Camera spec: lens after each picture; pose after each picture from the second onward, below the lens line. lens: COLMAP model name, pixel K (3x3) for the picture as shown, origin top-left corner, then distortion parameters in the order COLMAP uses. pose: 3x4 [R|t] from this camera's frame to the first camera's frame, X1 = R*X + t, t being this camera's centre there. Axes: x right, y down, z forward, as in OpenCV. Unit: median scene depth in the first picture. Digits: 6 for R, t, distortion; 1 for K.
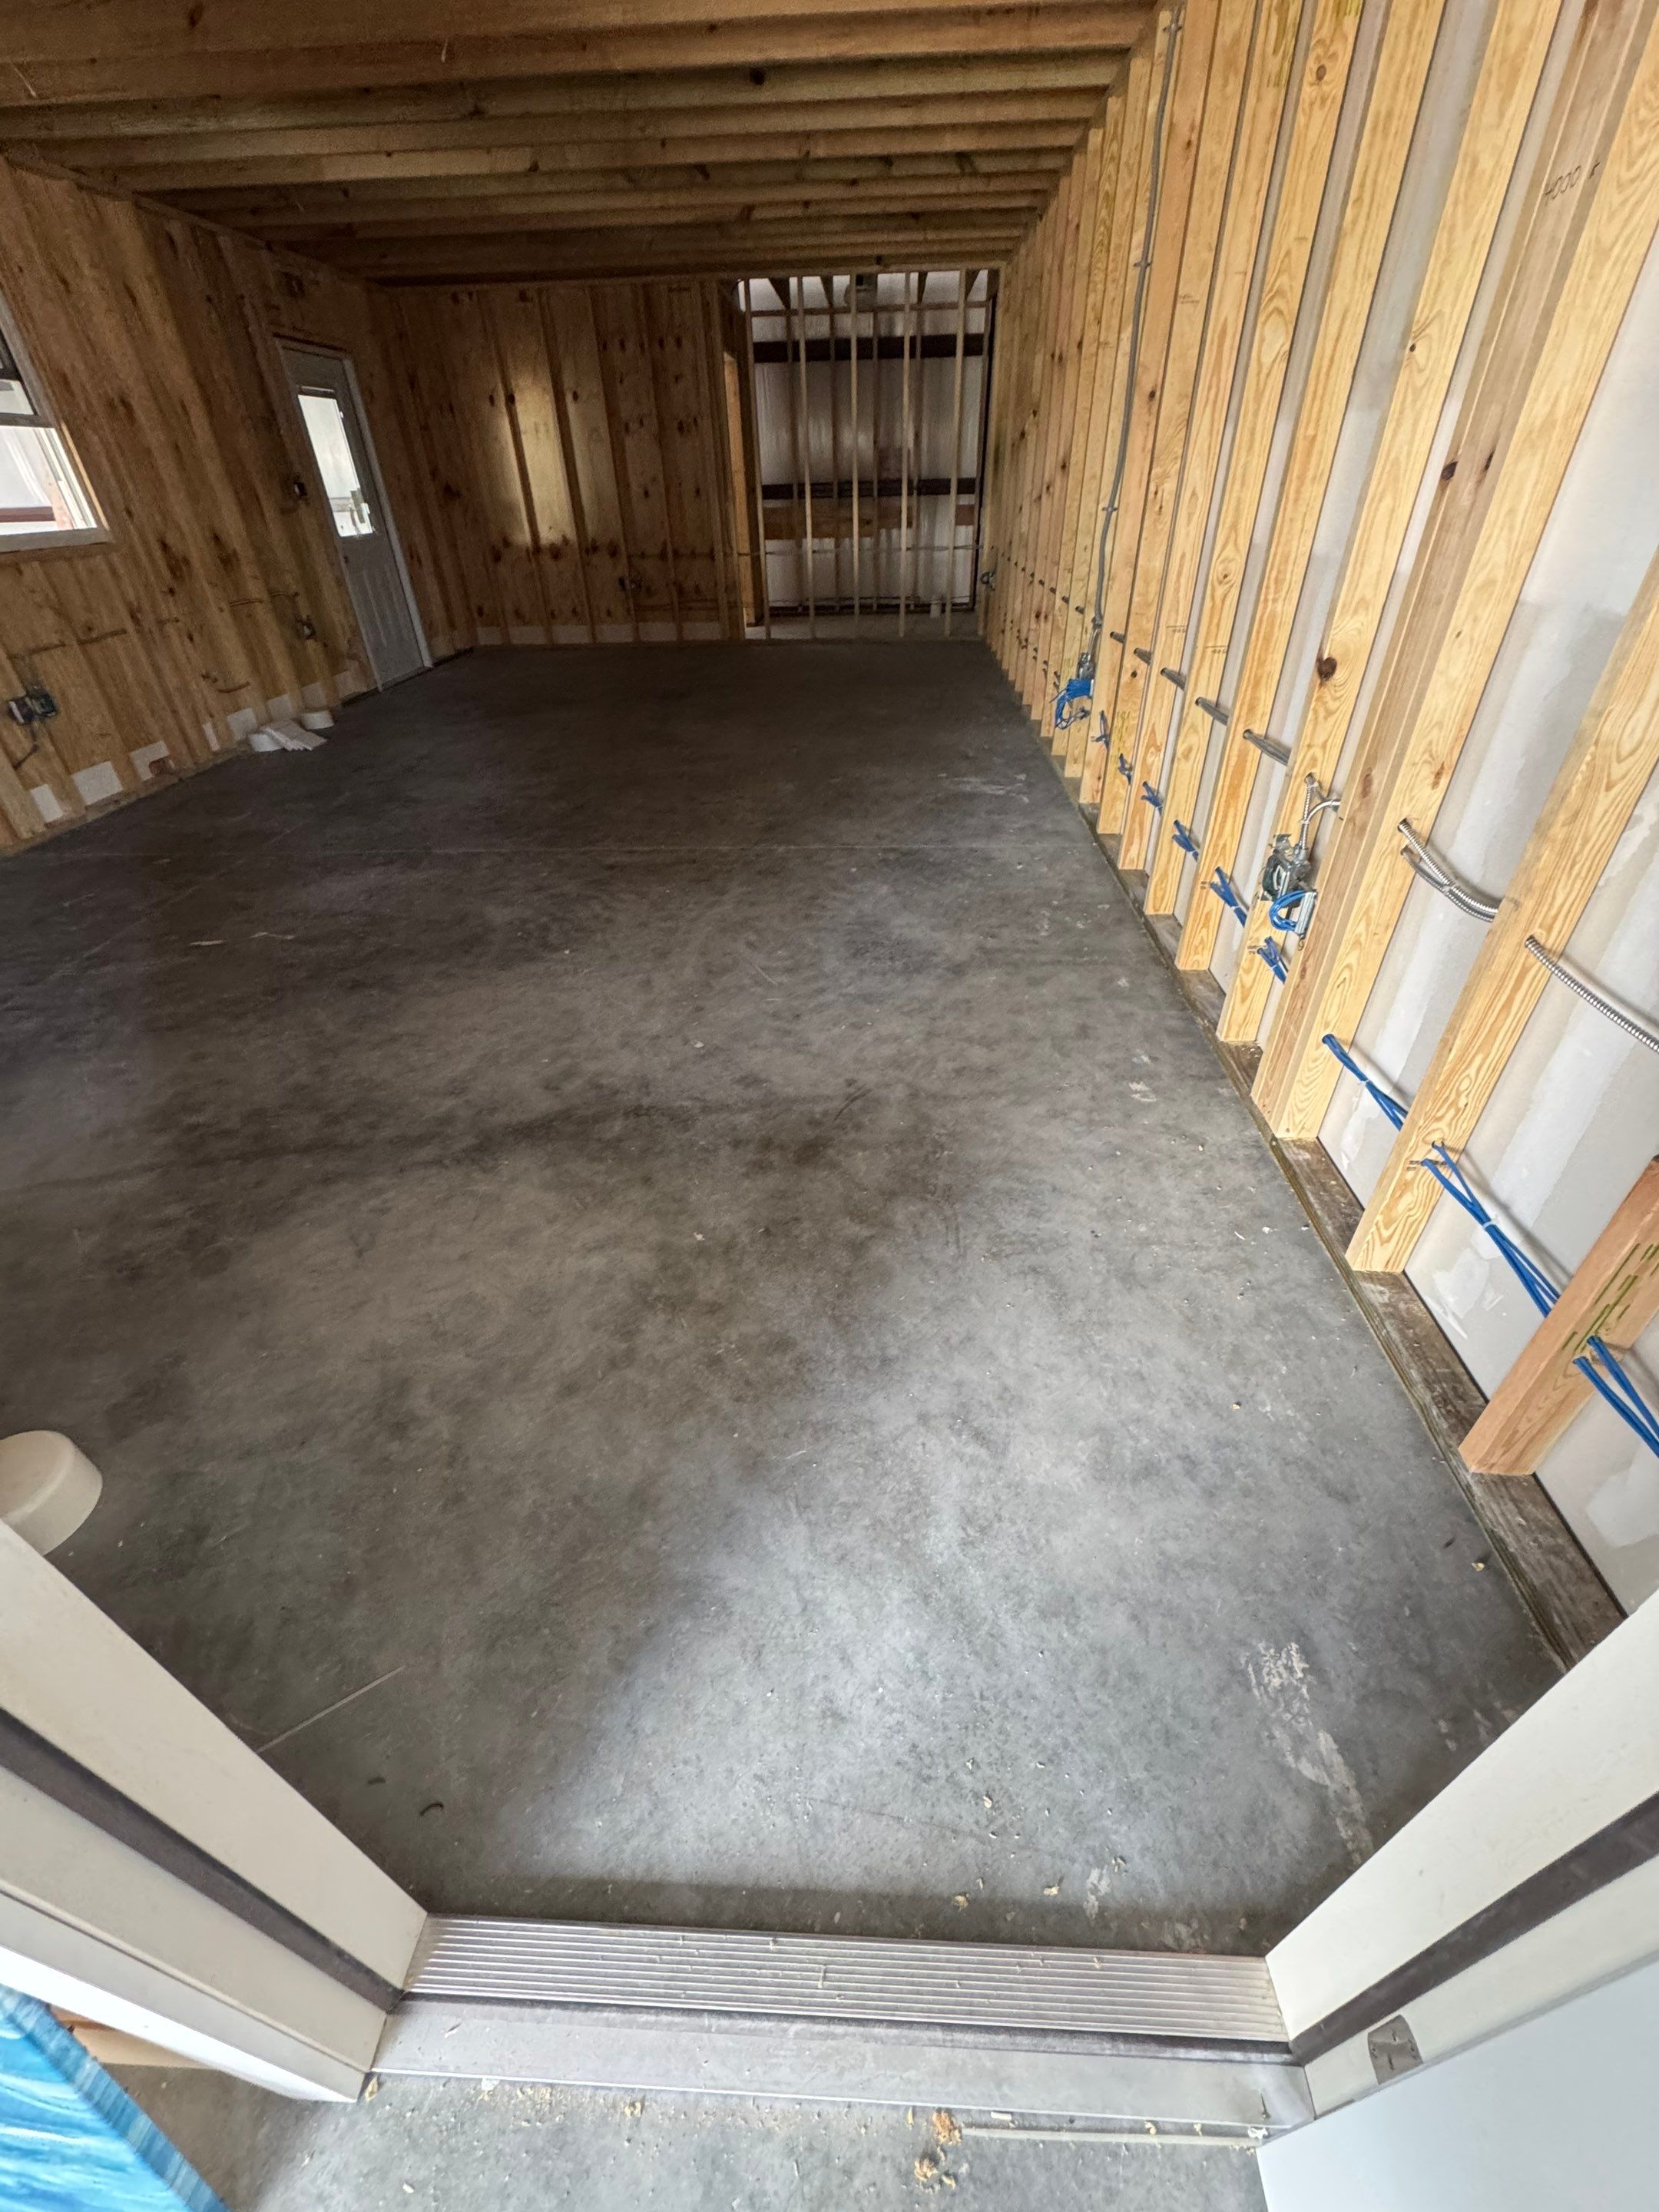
lens RADIAL K [[884.3, 0, 829.5], [0, 884.3, 1106.0], [0, 0, 1]] dist [0.000804, 0.000926]
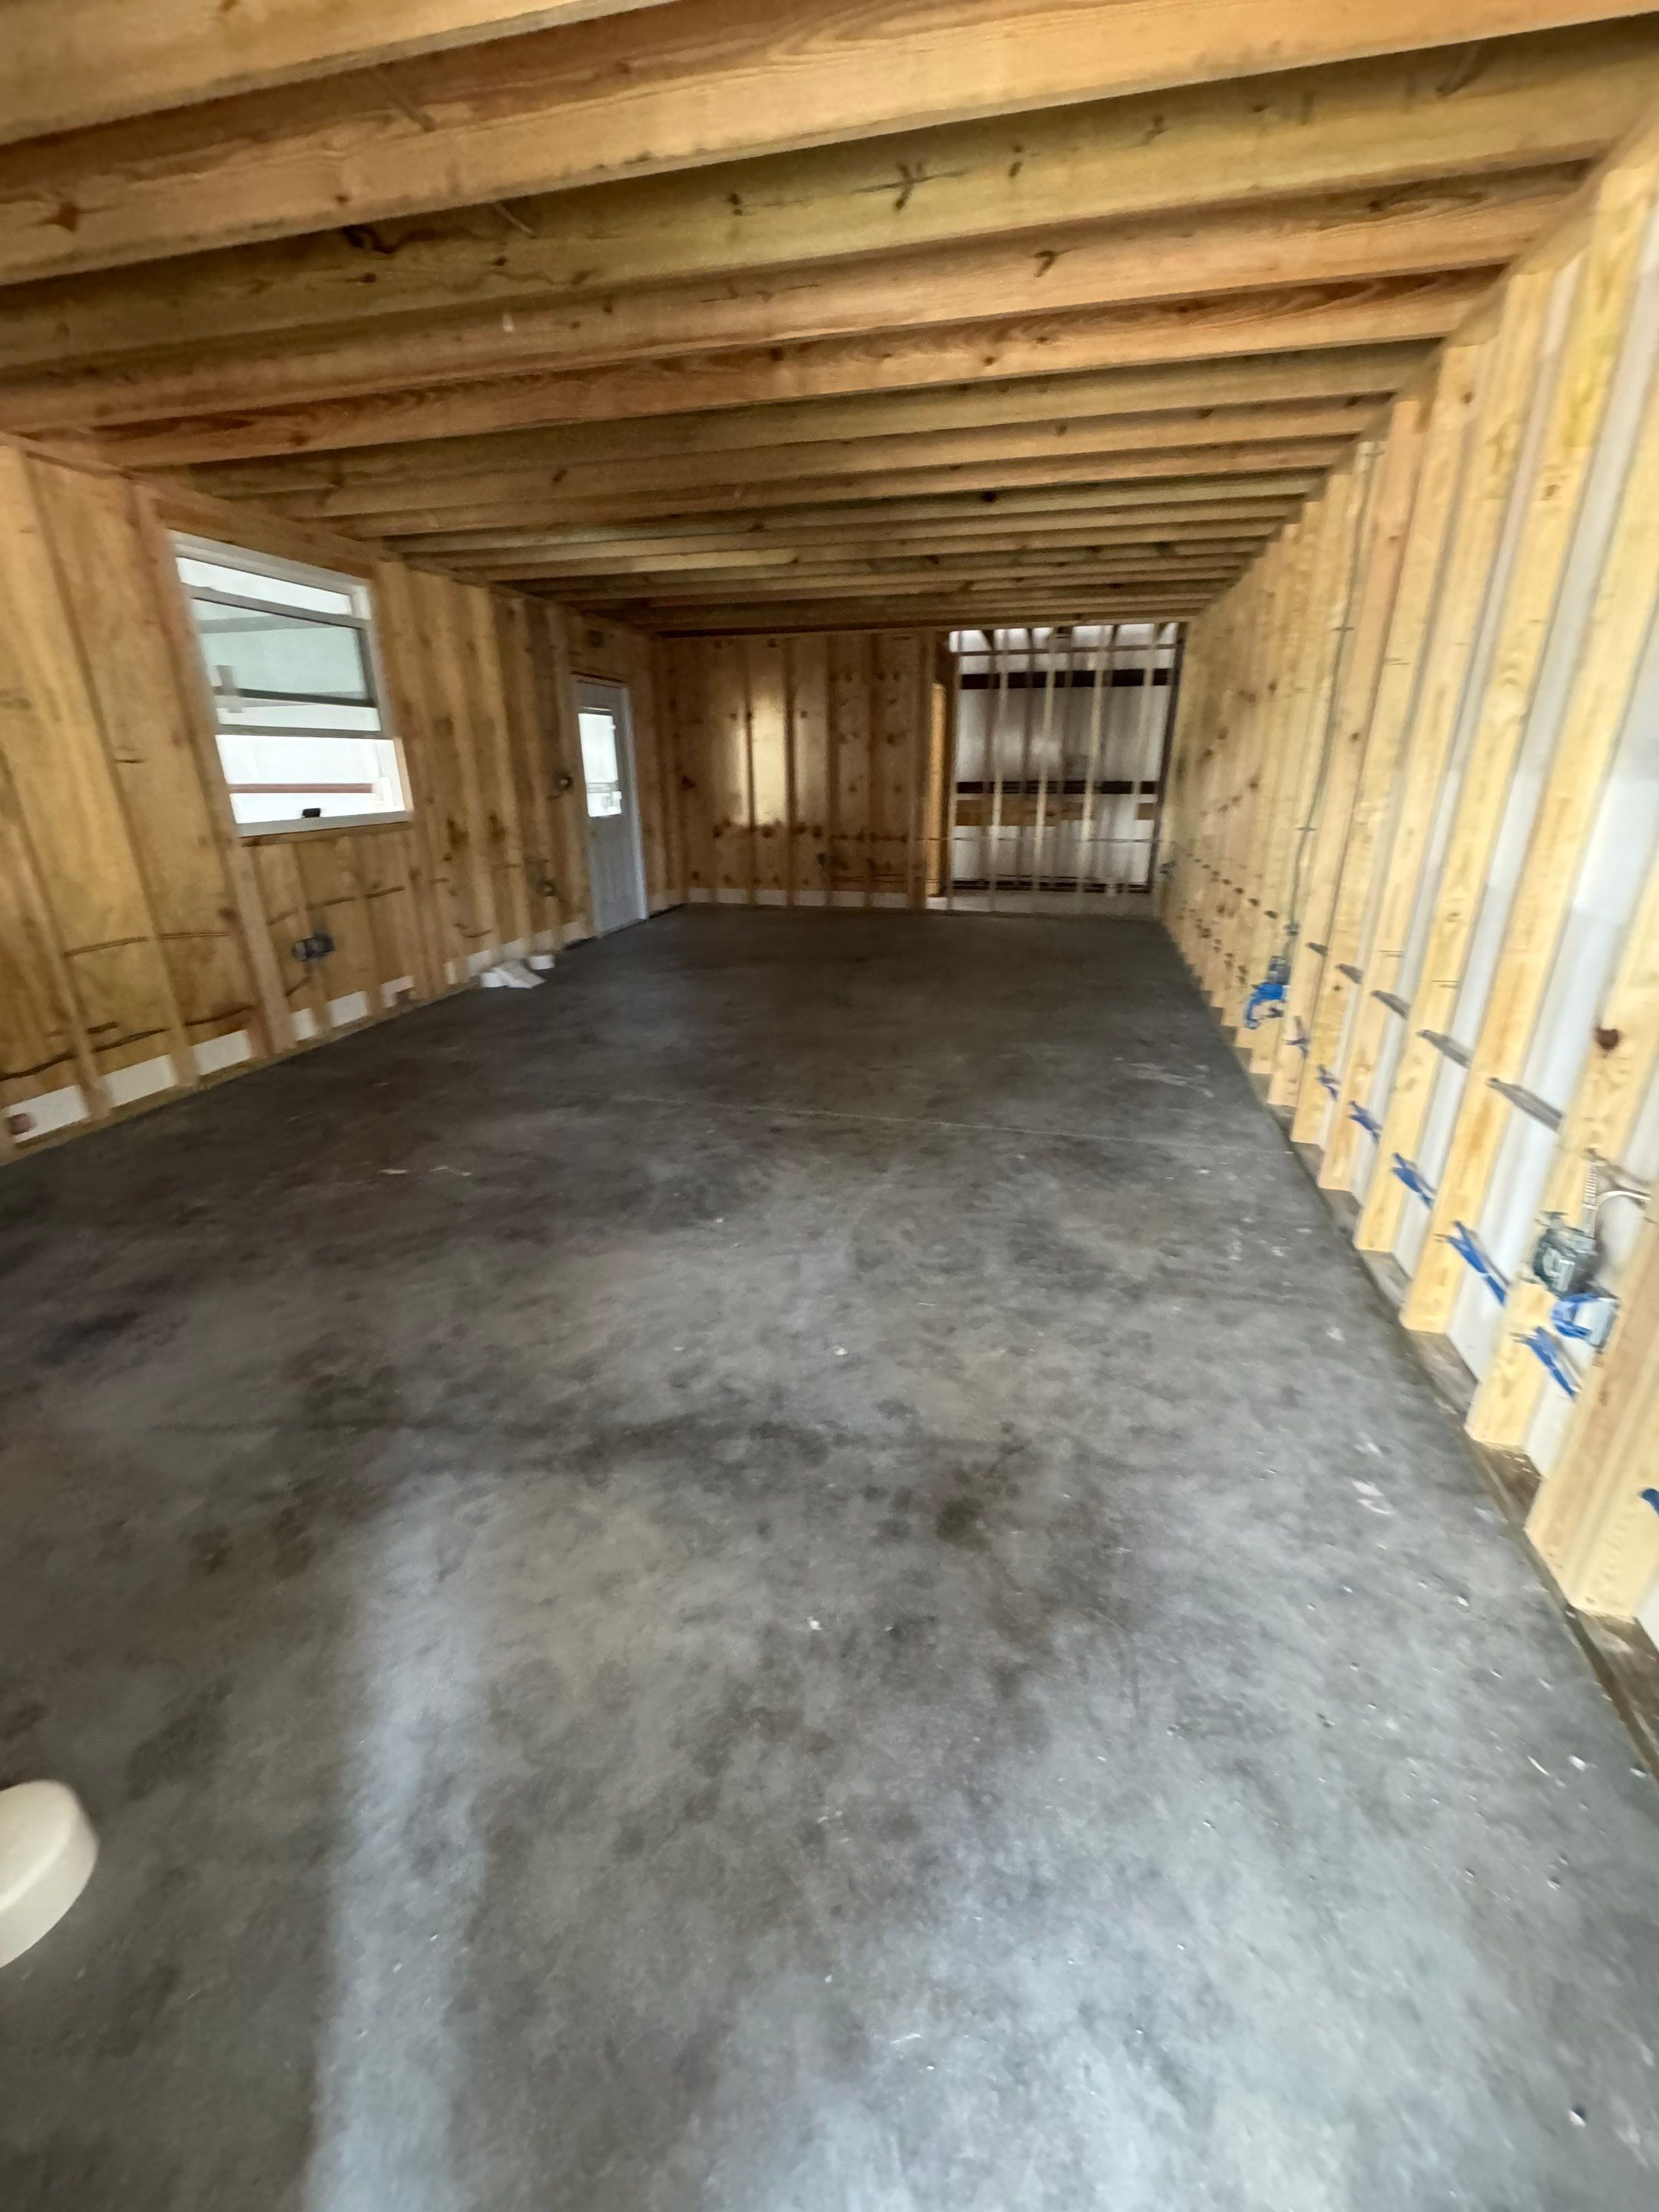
lens RADIAL K [[881.5, 0, 829.5], [0, 881.5, 1106.0], [0, 0, 1]] dist [-0.000182, 0.000256]
pose [[0.981375, 0.087606, -0.170960, -0.023742], [-0.126792, 0.963967, -0.233862, -0.093311], [0.144312, 0.251183, 0.957121, 0.056346]]
